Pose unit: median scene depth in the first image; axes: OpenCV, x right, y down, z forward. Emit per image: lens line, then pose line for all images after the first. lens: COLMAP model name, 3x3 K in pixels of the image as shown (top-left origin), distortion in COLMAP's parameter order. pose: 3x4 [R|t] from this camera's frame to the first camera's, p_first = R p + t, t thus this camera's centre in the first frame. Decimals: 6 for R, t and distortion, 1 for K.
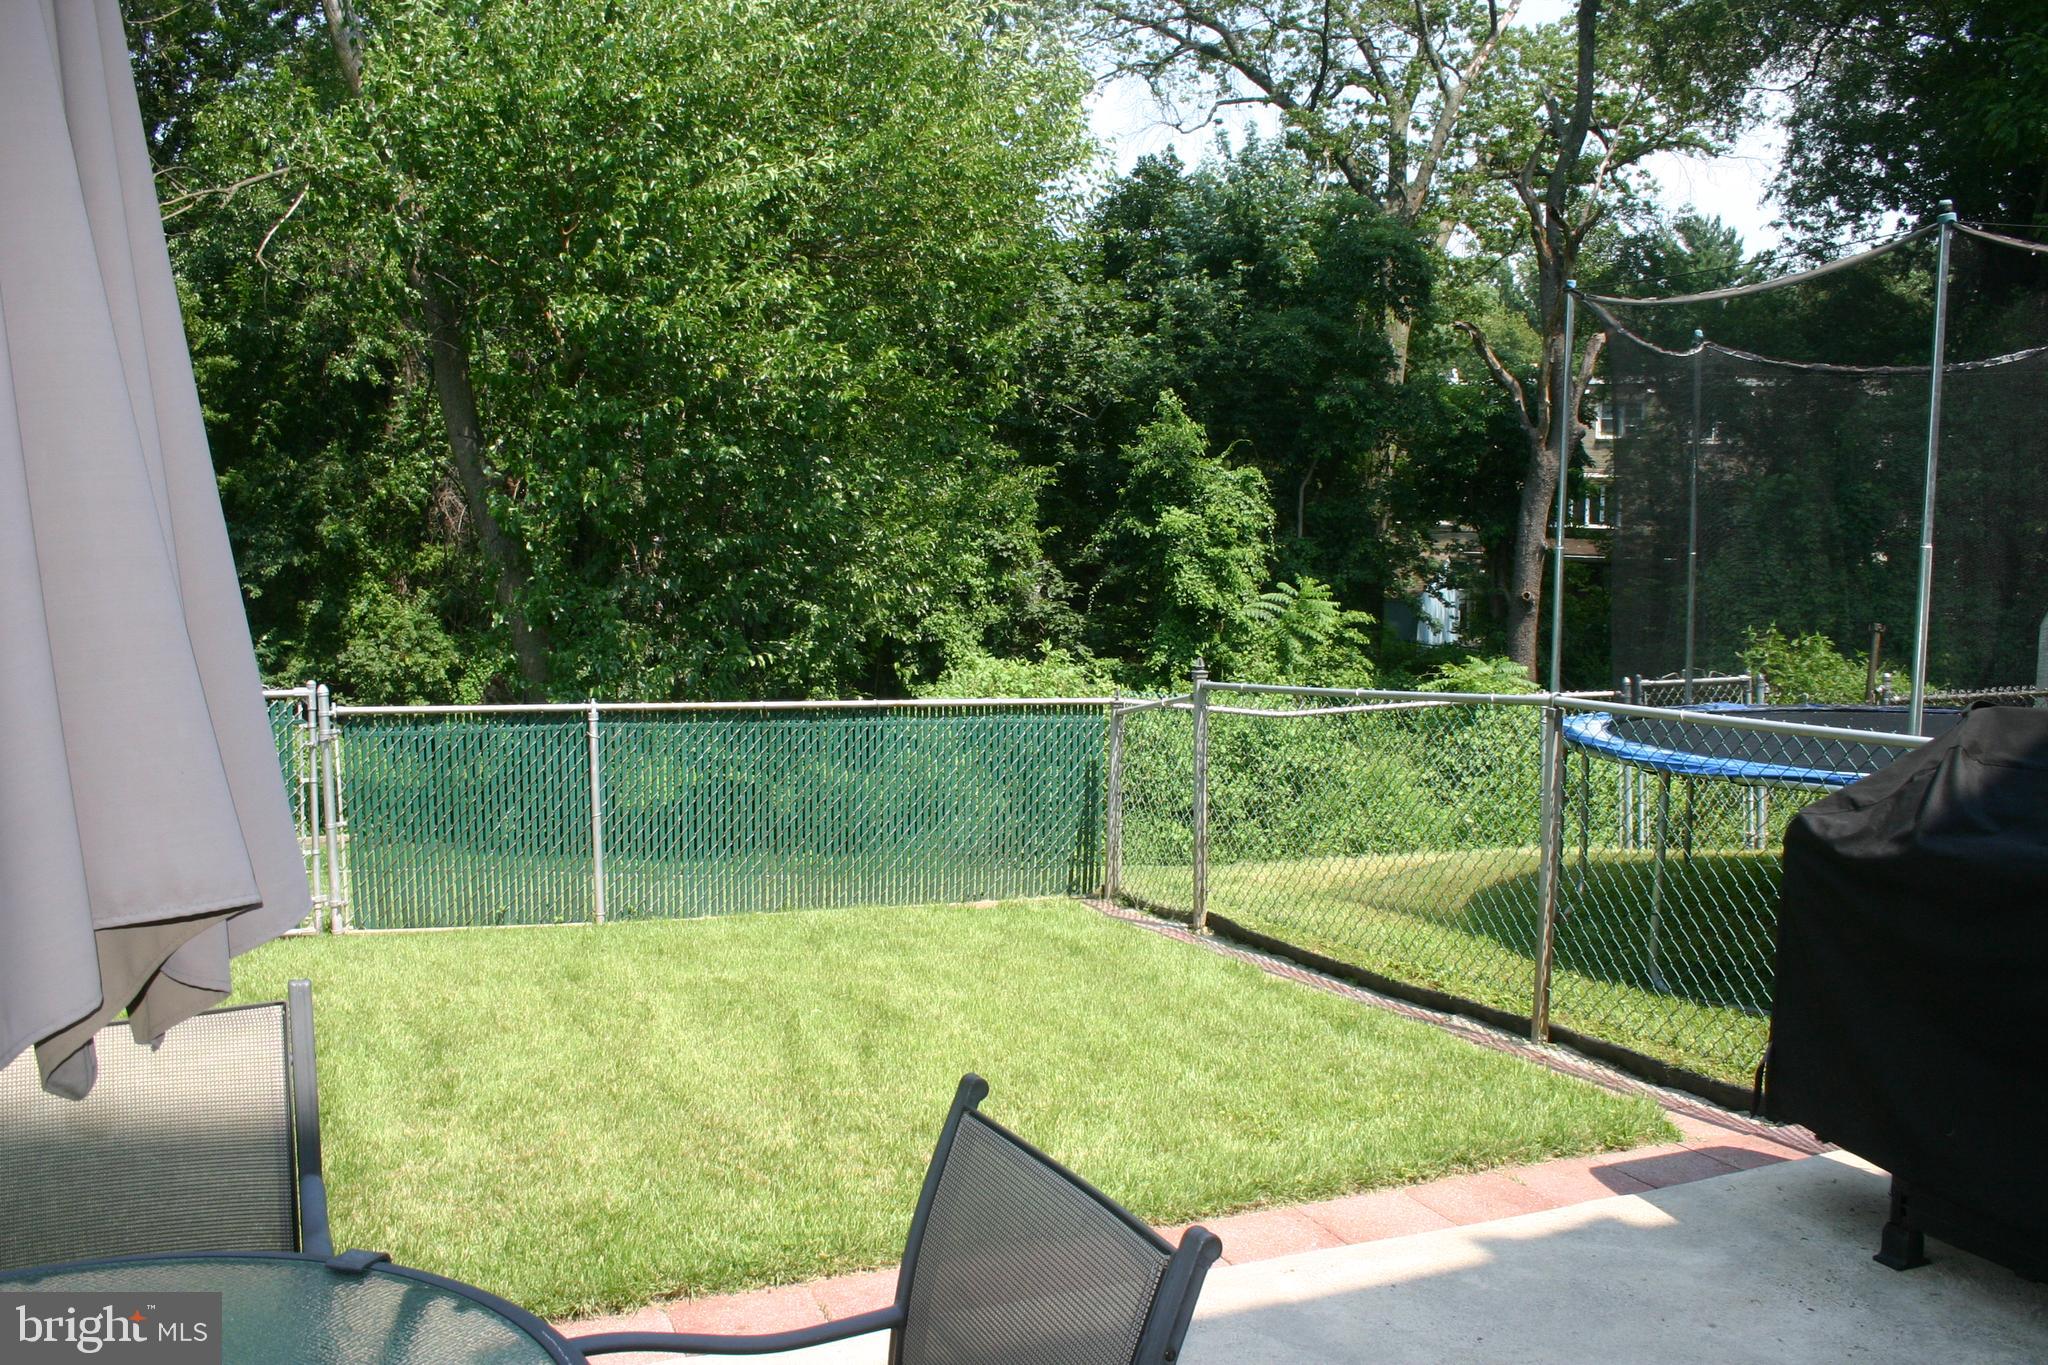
lens RADIAL K [[1747.7, 0, 1024.0], [0, 1747.7, 682.5], [0, 0, 1]] dist [-0.123032, 0.006605]
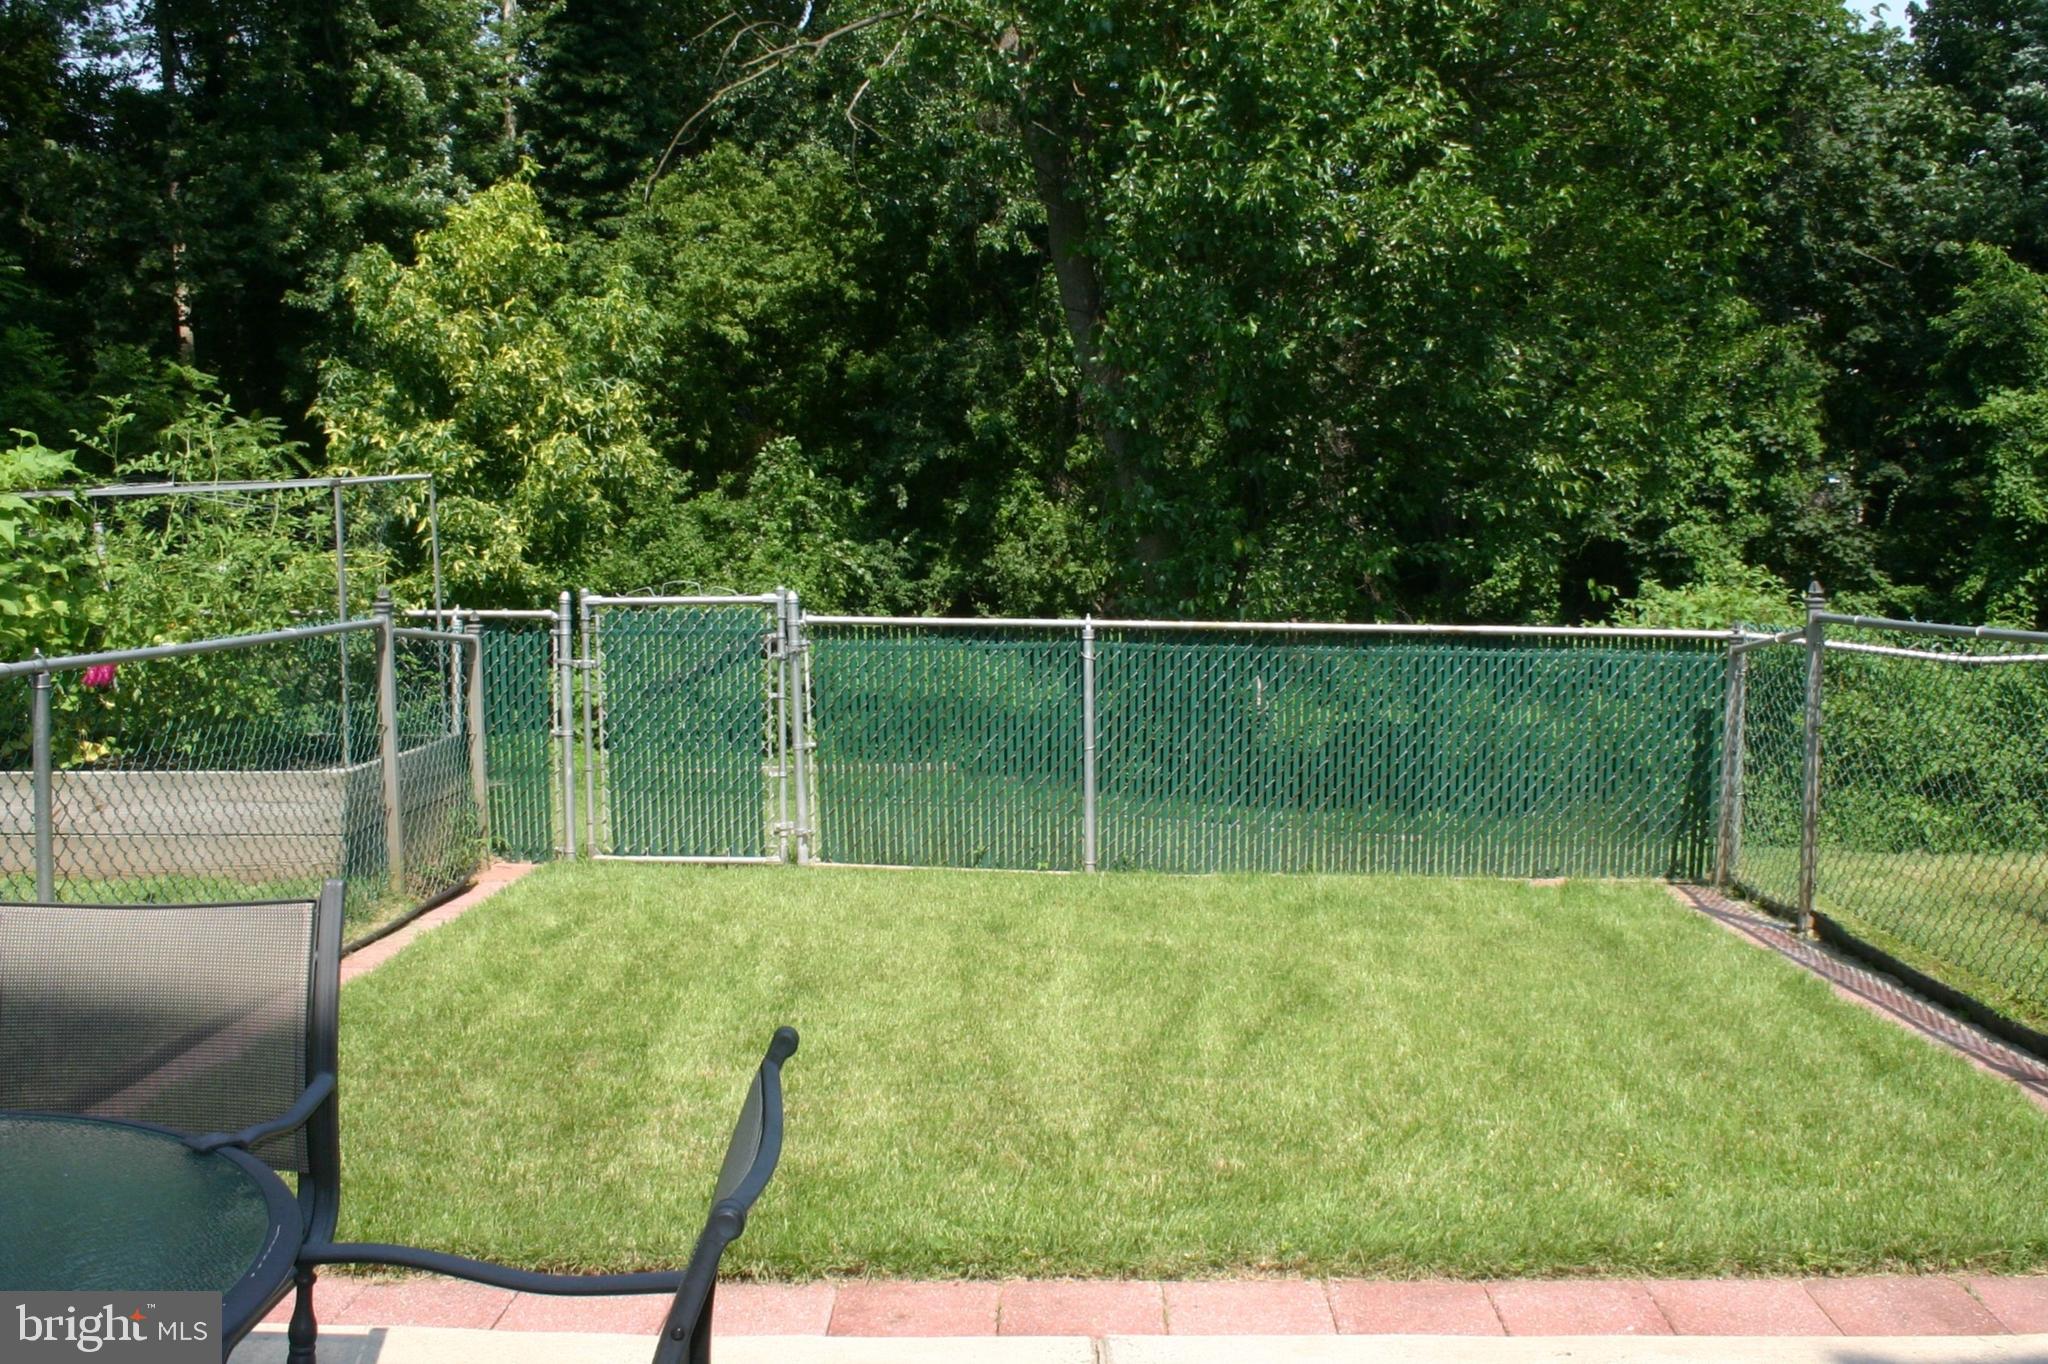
lens RADIAL K [[2097.7, 0, 986.5], [0, 2097.7, 718.9], [0, 0, 1]] dist [-0.155315, 0.038525]
pose [[0.913800, 0.044593, -0.403710, 0.128431], [-0.022055, 0.997936, 0.060308, -0.000240], [0.405566, -0.046205, 0.912897, 0.022700]]
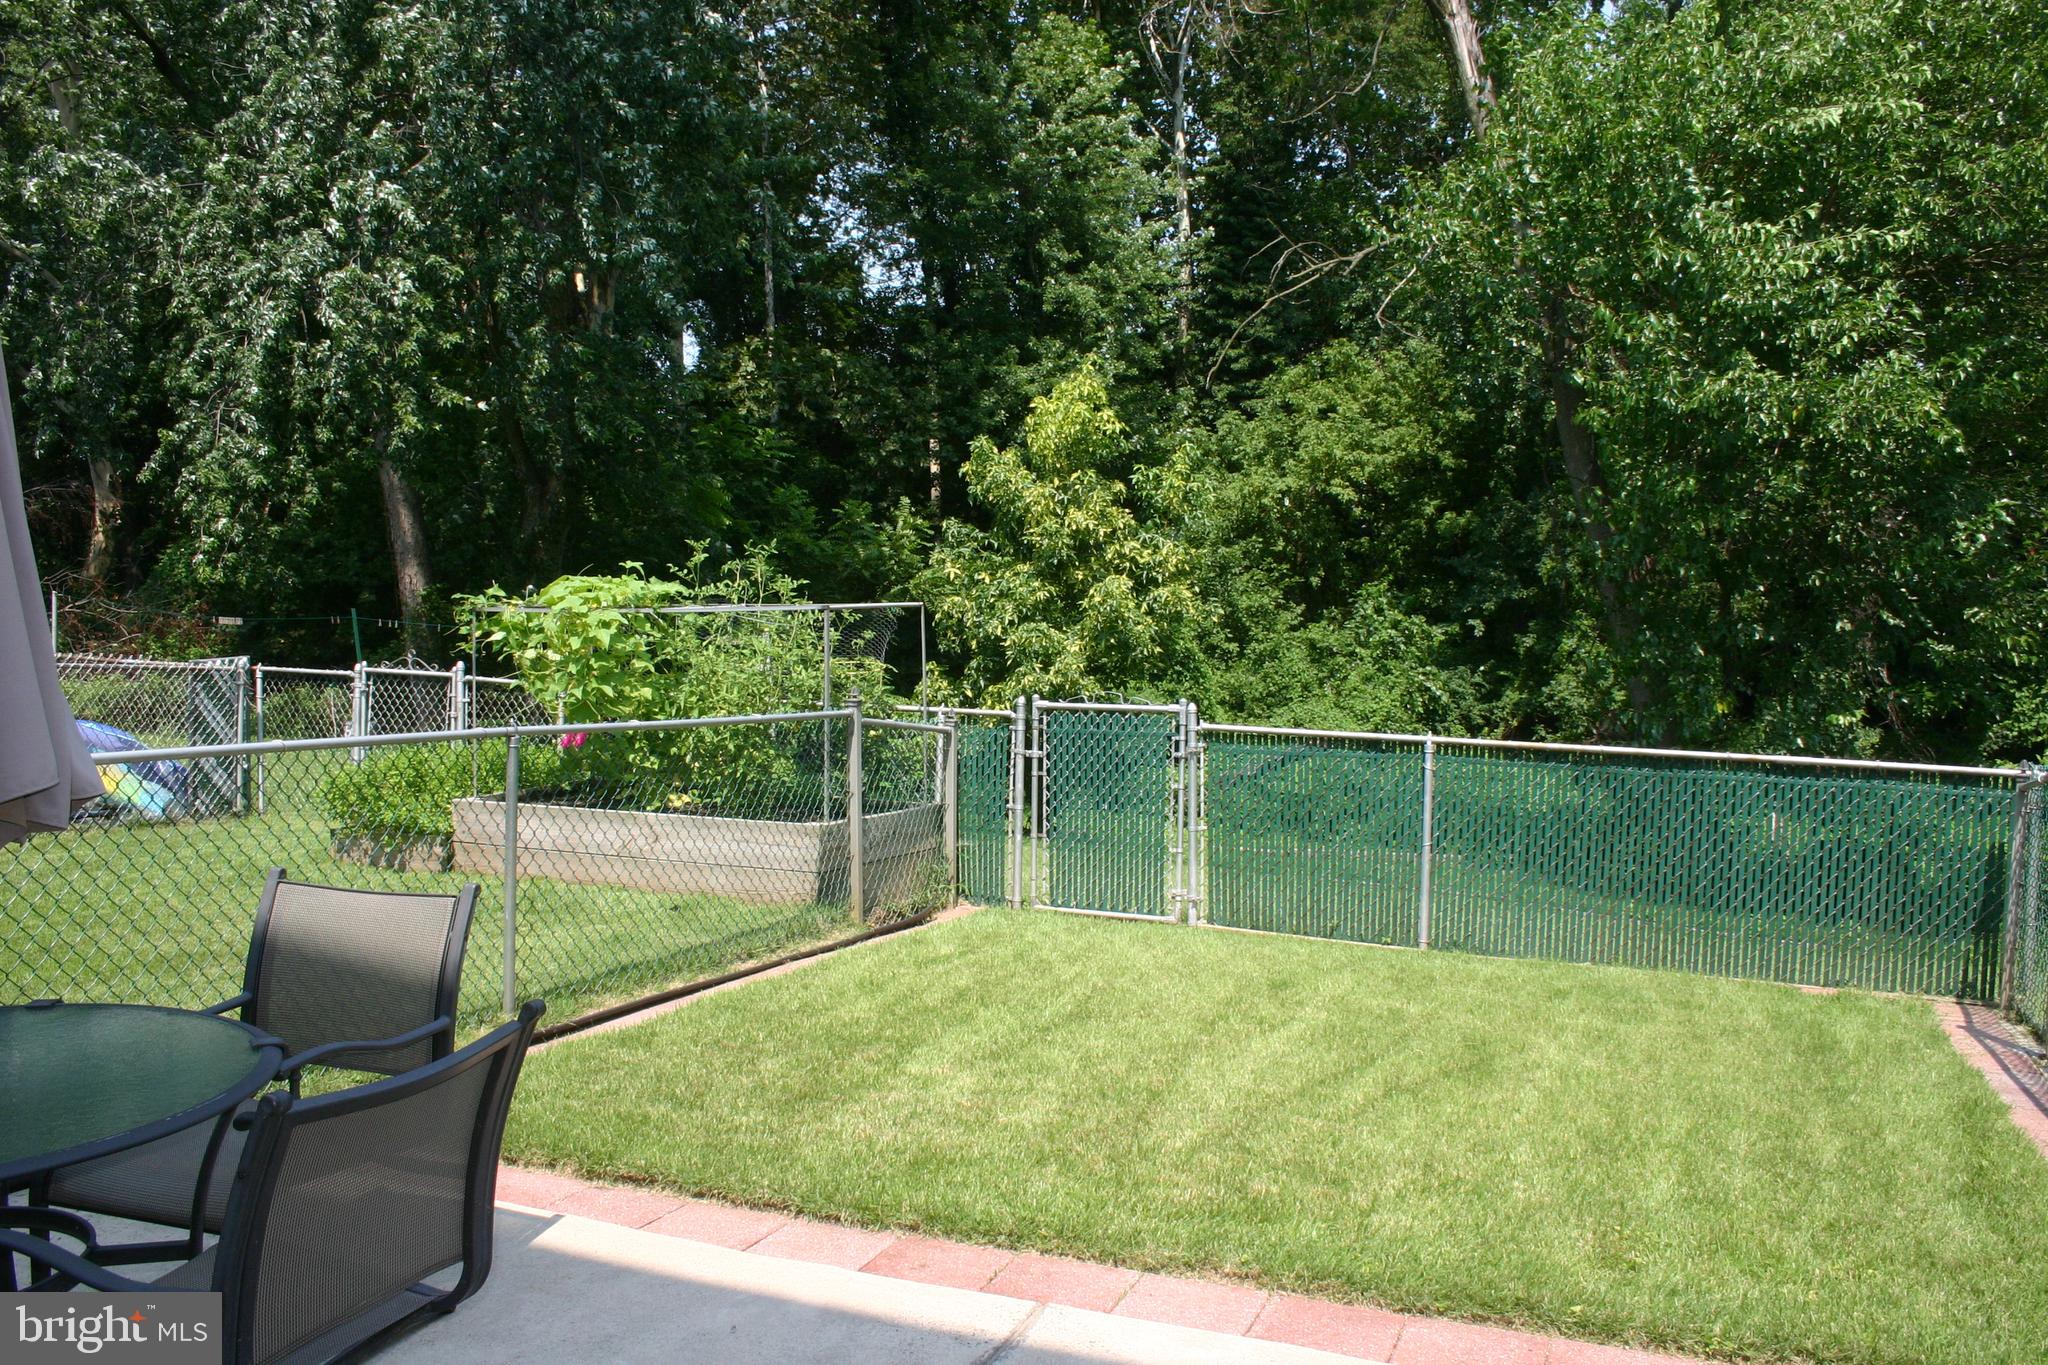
lens RADIAL K [[1719.8, 0, 988.6], [0, 1719.8, 714.1], [0, 0, 1]] dist [-0.160117, 0.126455]
pose [[0.704109, 0.054626, -0.707988, 0.279041], [-0.056748, 0.998176, 0.020579, -0.006679], [0.707821, 0.025687, 0.705924, 0.101722]]
